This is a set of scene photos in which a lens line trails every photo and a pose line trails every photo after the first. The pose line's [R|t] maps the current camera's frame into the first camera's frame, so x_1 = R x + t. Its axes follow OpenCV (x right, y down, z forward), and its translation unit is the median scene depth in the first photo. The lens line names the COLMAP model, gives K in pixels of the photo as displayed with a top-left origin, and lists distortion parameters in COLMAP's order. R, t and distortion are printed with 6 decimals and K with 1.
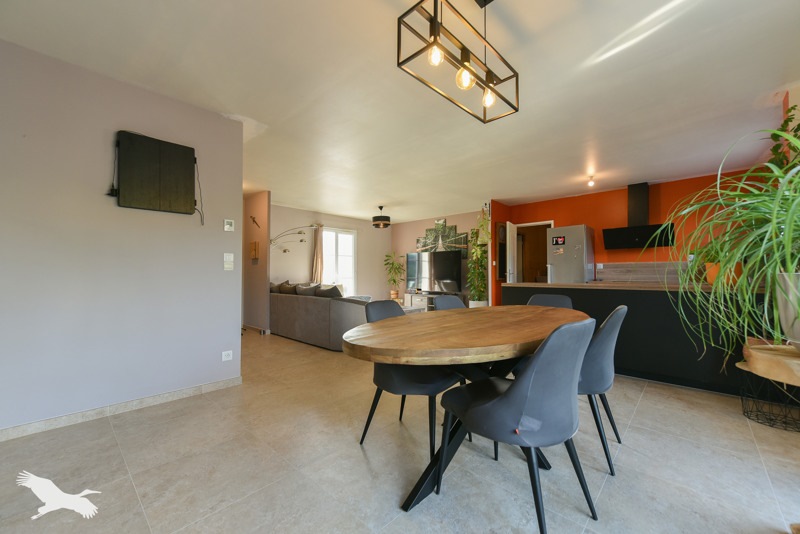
lens RADIAL K [[319.4, 0, 398.5], [0, 319.4, 269.5], [0, 0, 1]] dist [-0.002357, -0.000104]
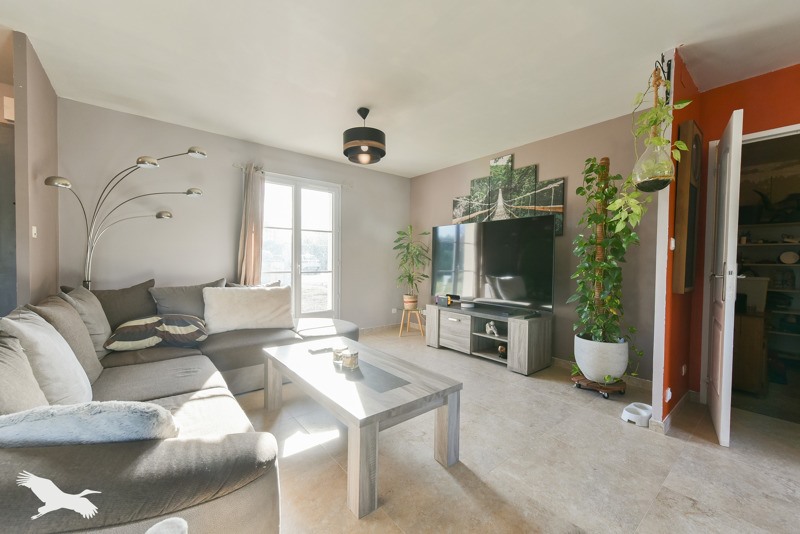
lens RADIAL K [[319.4, 0, 401.6], [0, 319.4, 266.8], [0, 0, 1]] dist [-0.002357, -0.000104]
pose [[0.991660, 0.017987, -0.127619, 0.044264], [-0.013501, 0.999263, 0.035930, -0.002964], [0.128172, -0.033907, 0.991172, 0.484843]]
